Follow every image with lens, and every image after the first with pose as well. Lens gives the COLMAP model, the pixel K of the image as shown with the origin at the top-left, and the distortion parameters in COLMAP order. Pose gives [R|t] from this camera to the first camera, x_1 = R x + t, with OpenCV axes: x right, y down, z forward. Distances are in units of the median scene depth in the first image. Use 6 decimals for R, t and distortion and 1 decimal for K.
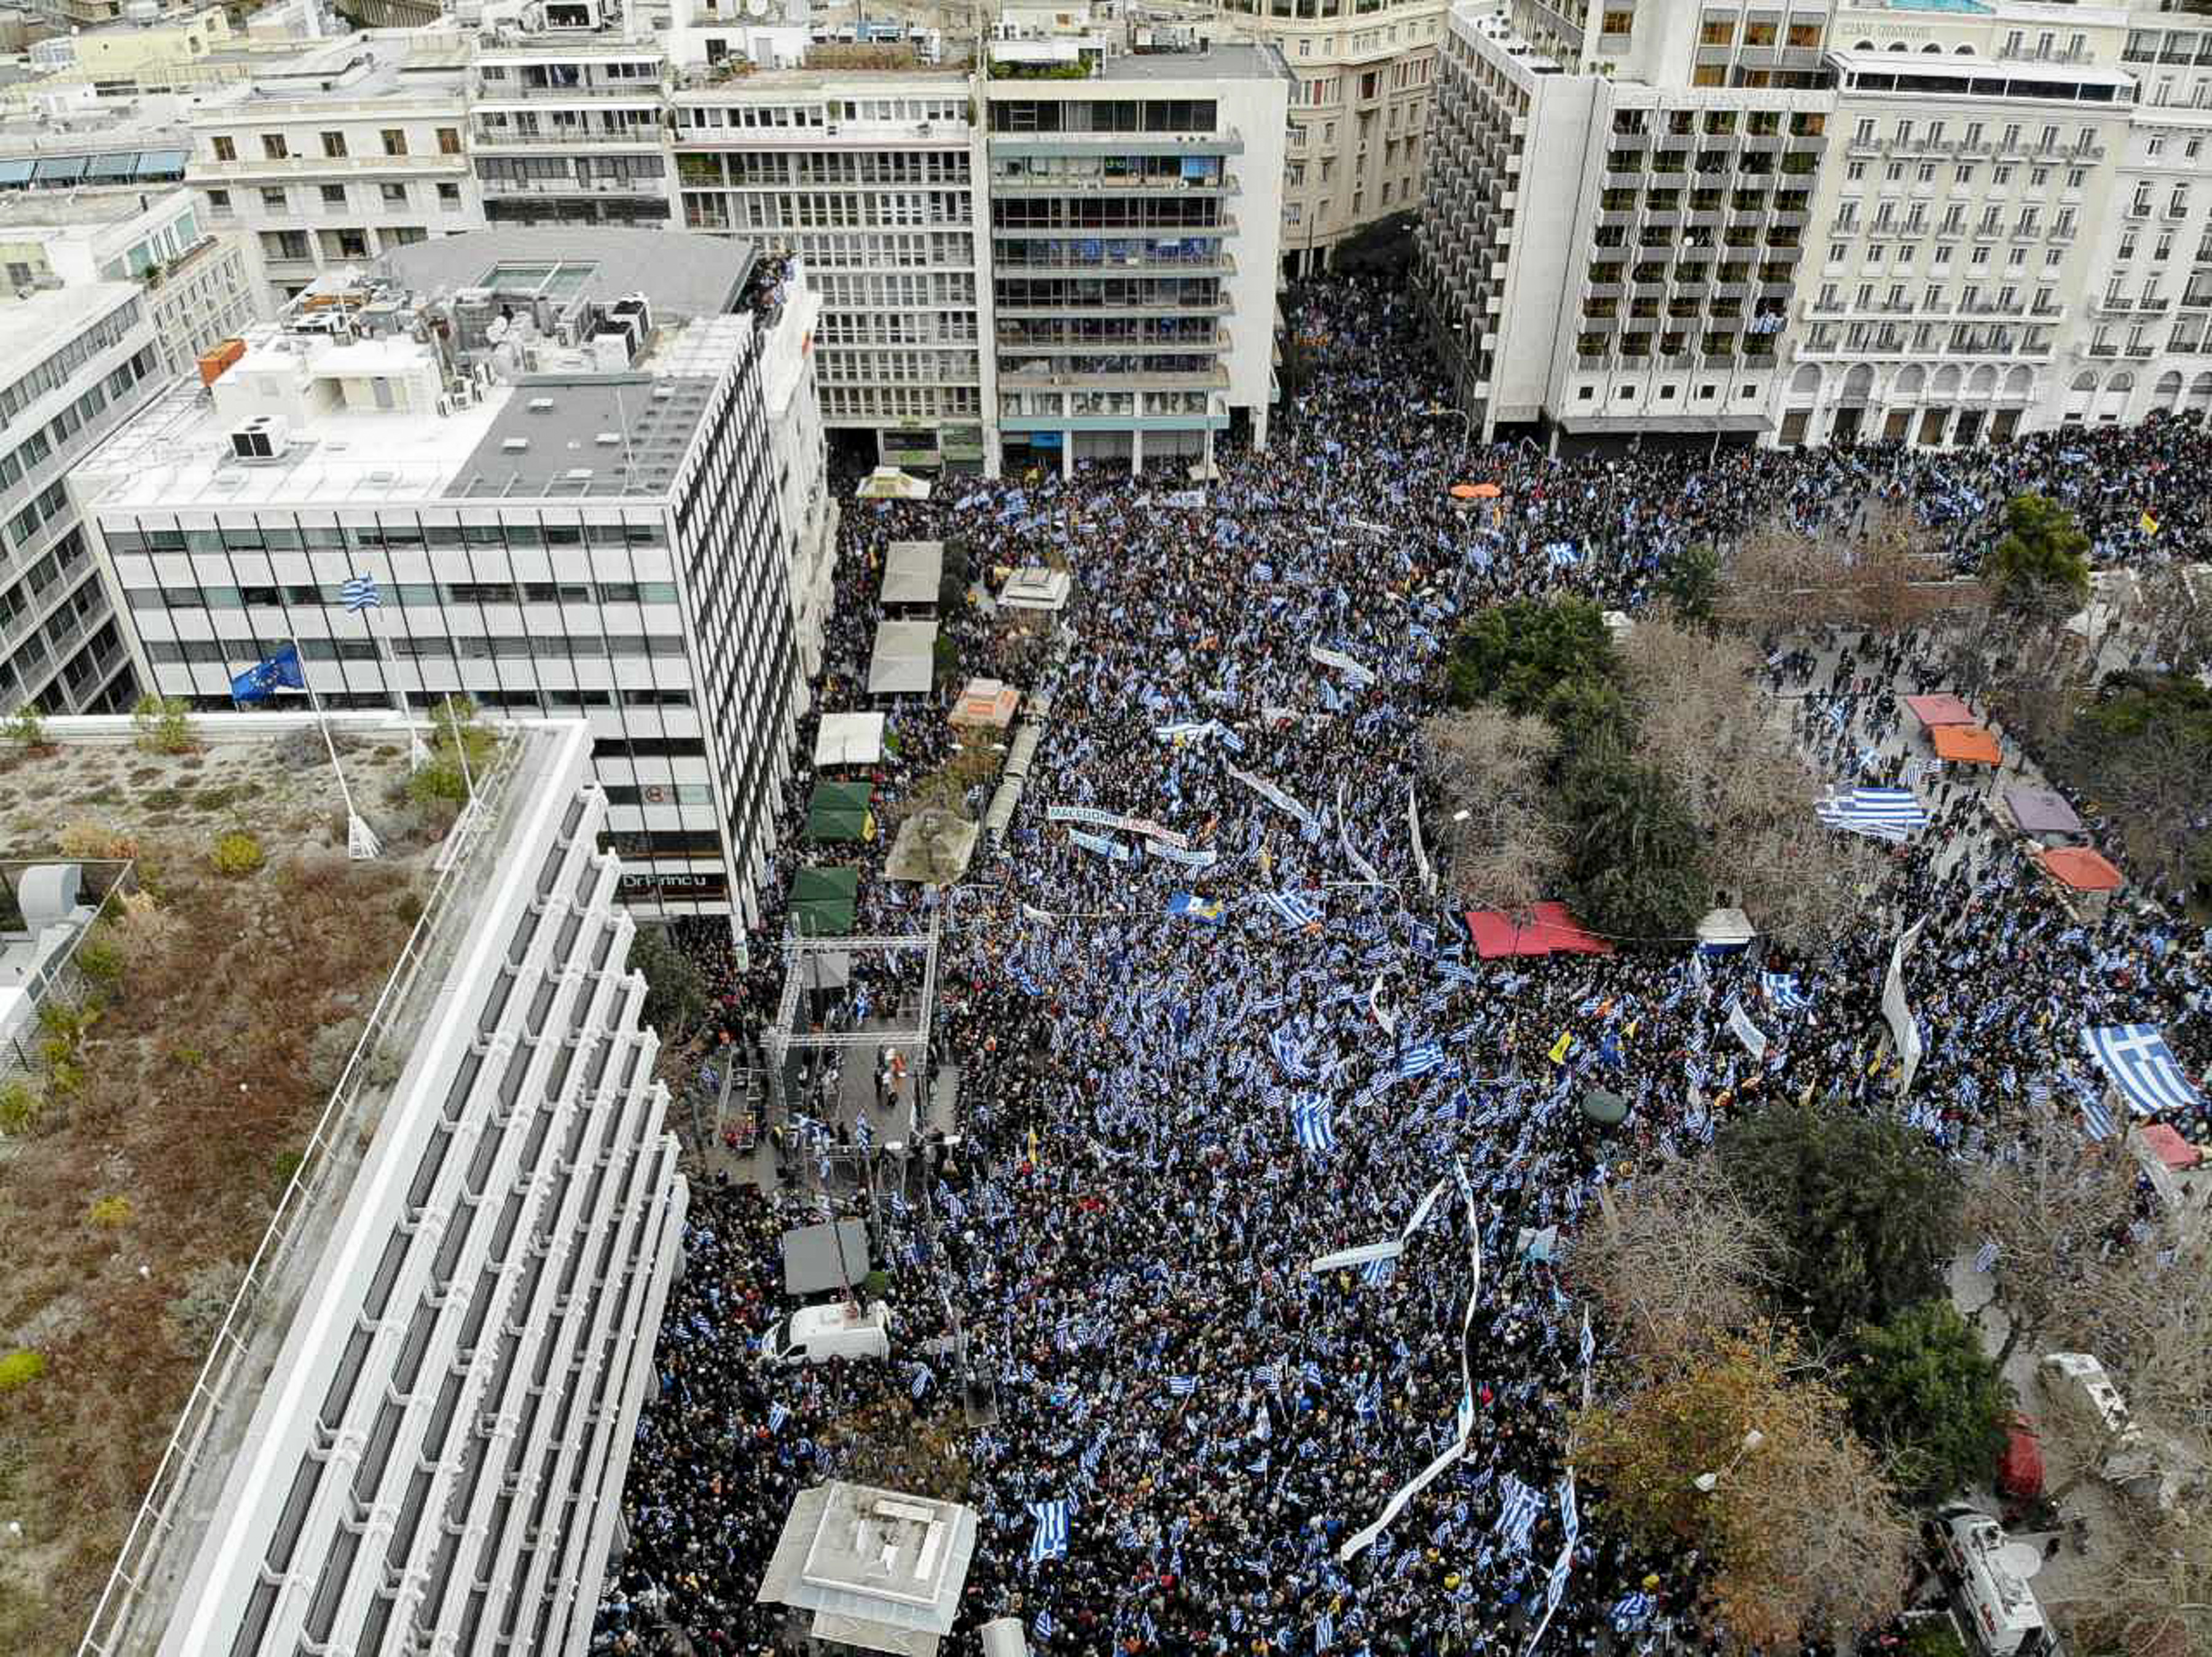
lens RADIAL K [[1659.4, 0, 1106.0], [0, 1659.4, 828.5], [0, 0, 1]] dist [0.065907, -0.162603]
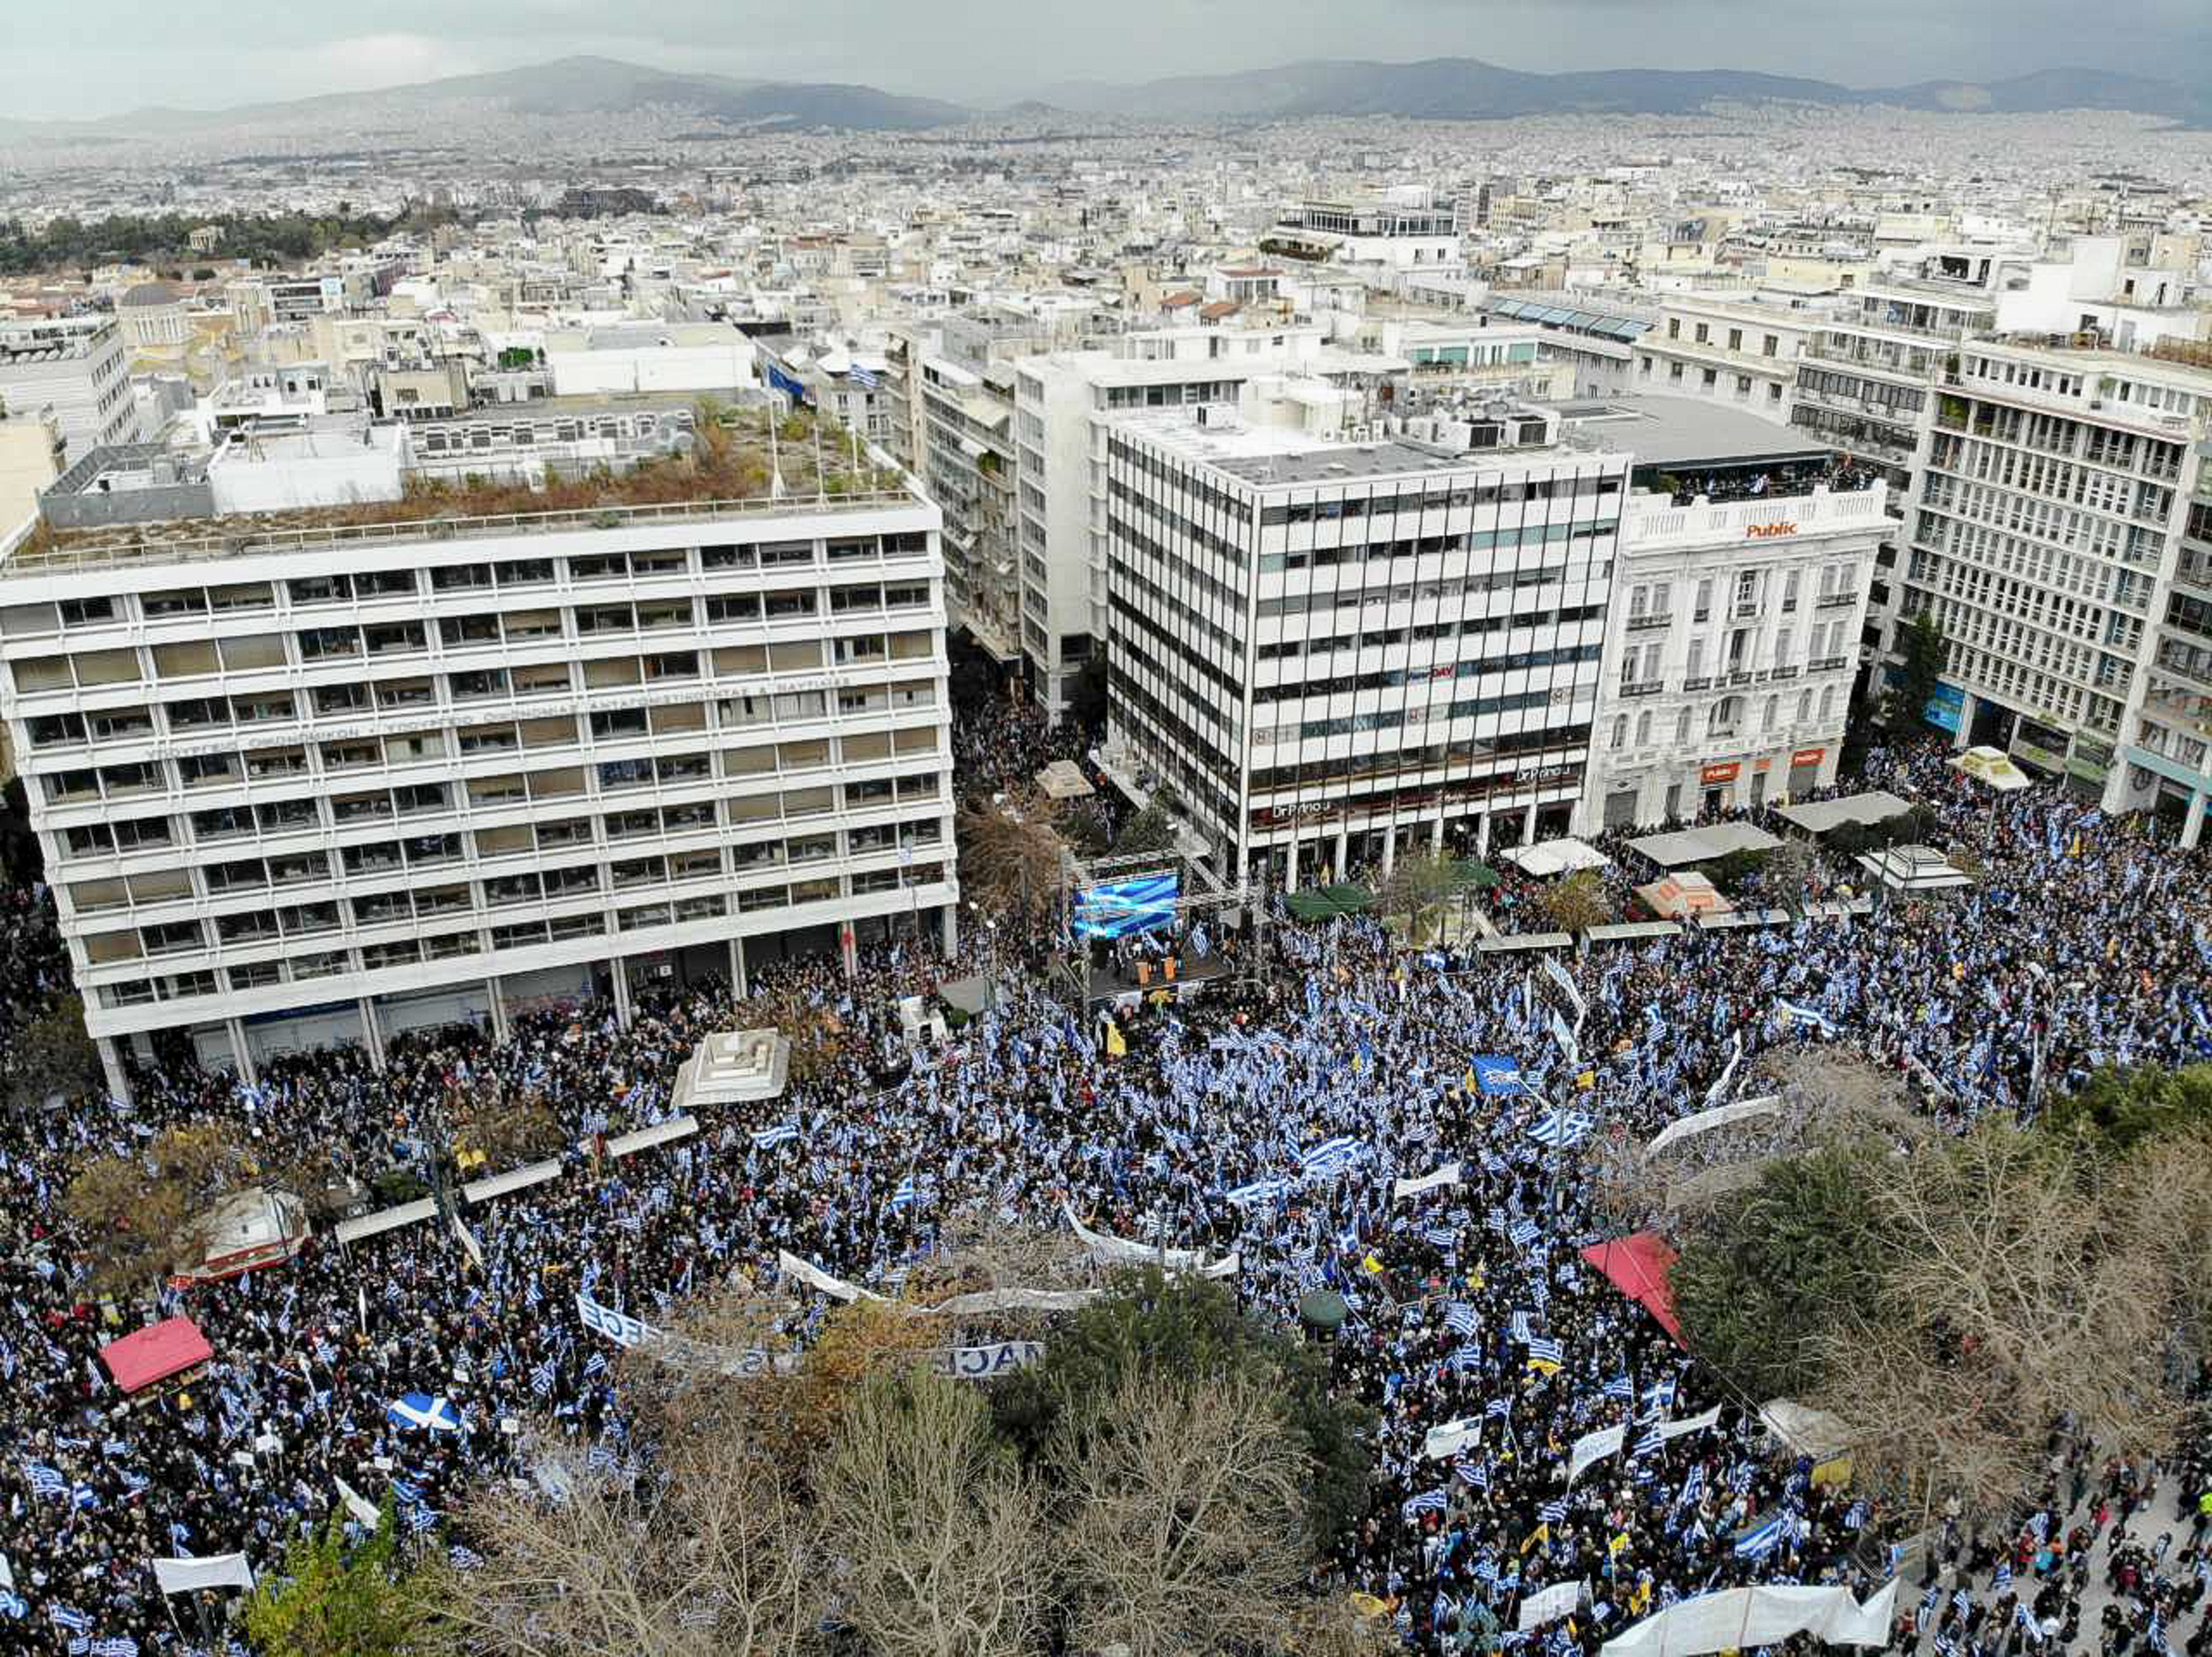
lens RADIAL K [[1659.4, 0, 1106.0], [0, 1659.4, 828.5], [0, 0, 1]] dist [0.065907, -0.162603]
pose [[0.305632, 0.378406, -0.873726, 0.573716], [-0.541342, 0.823952, 0.167486, -0.076986], [0.783287, 0.421796, 0.456673, 0.240638]]
